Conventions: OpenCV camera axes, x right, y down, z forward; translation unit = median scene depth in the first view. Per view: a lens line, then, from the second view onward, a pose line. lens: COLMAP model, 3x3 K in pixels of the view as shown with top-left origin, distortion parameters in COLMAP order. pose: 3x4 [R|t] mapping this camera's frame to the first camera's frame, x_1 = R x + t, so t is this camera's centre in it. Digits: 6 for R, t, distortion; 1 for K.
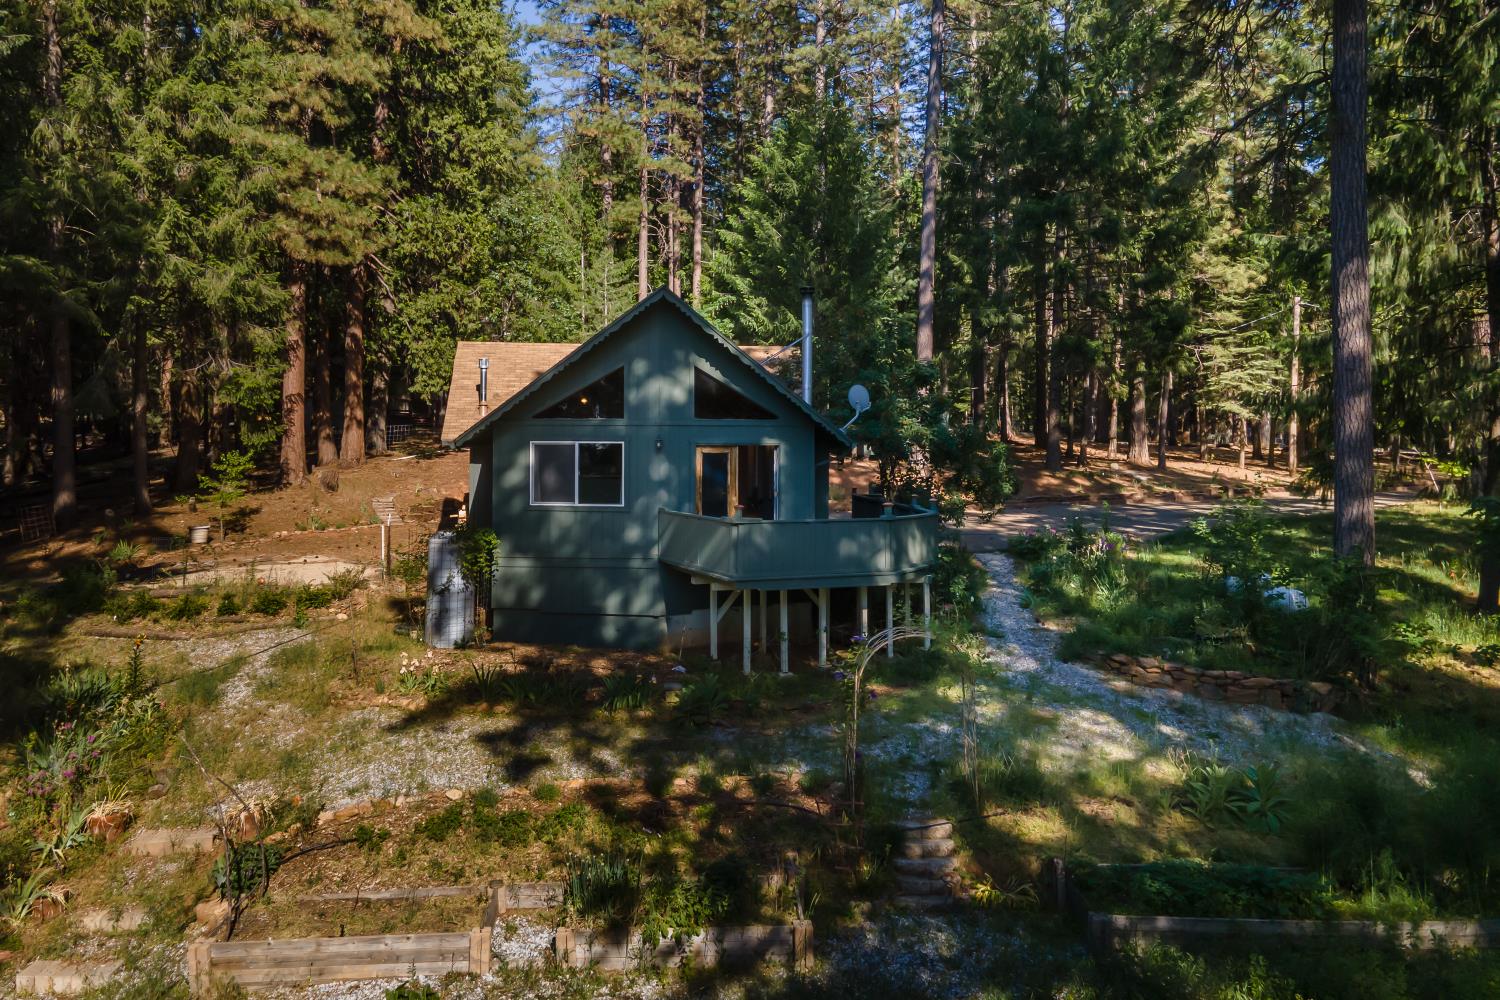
lens RADIAL K [[1106.2, 0, 749.4], [0, 1106.2, 441.5], [0, 0, 1]] dist [0.012320, 0.002620]
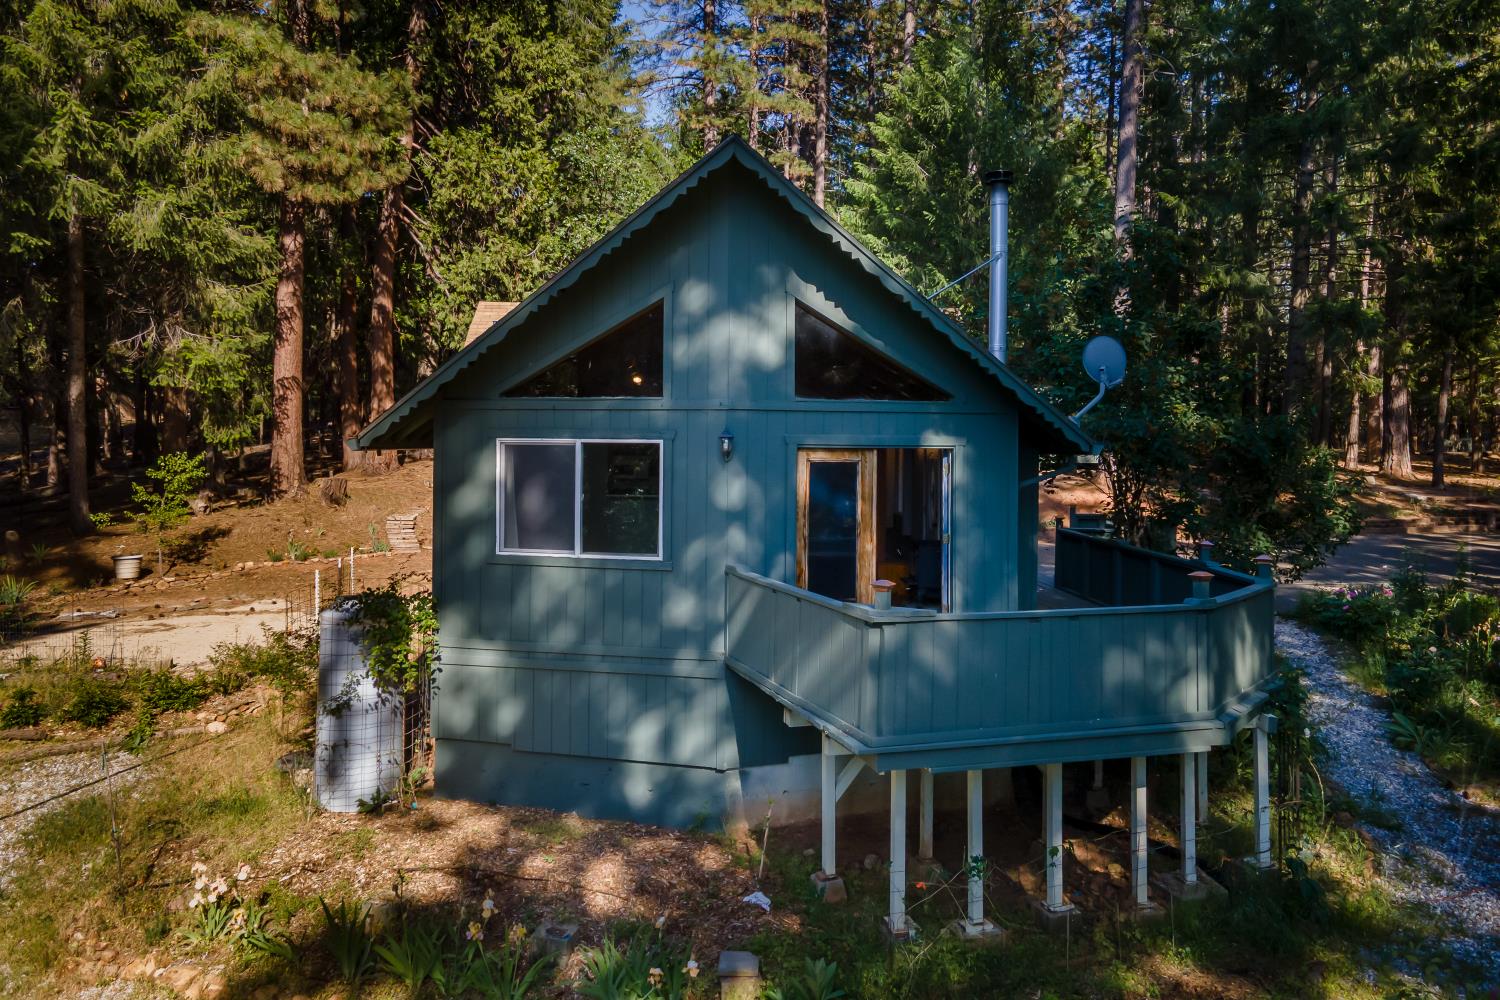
lens RADIAL K [[1094.5, 0, 755.3], [0, 1094.5, 438.6], [0, 0, 1]] dist [0.040209, 0.008660]
pose [[0.994039, 0.005096, -0.108906, -0.007117], [-0.005844, 0.999961, -0.006548, 0.001957], [0.108869, 0.007145, 0.994030, 0.301649]]
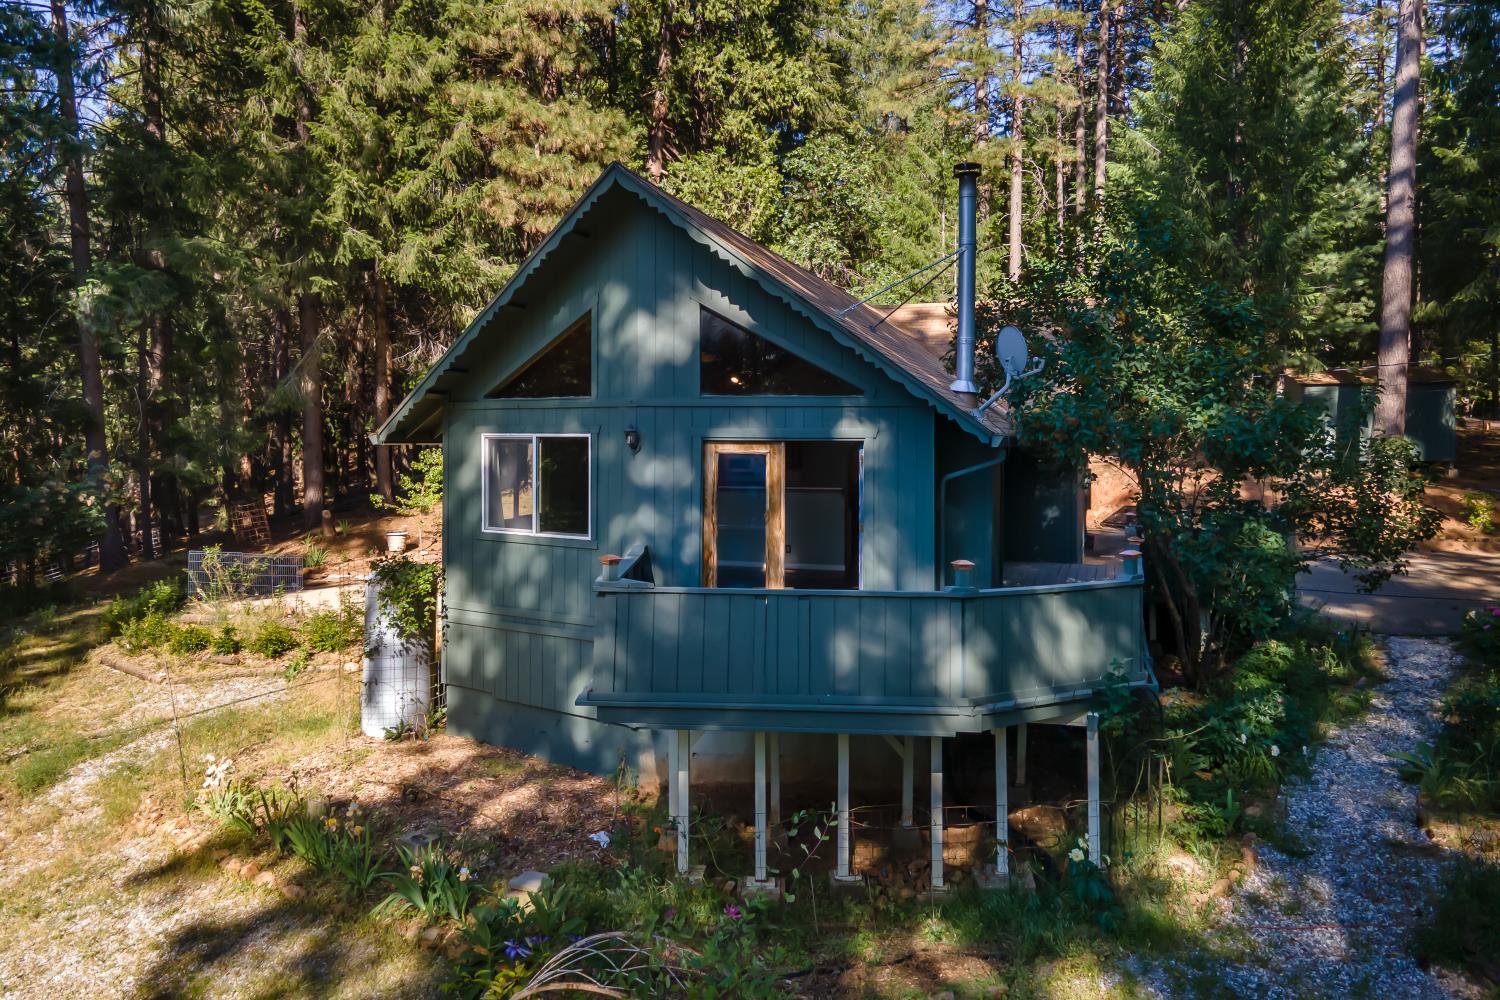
lens RADIAL K [[1106.2, 0, 749.4], [0, 1106.2, 441.5], [0, 0, 1]] dist [0.012320, 0.002620]
pose [[0.888731, 0.002443, -0.458423, 0.153420], [-0.004405, 0.999985, -0.003211, 0.003998], [0.458408, 0.004873, 0.888728, 0.316372]]
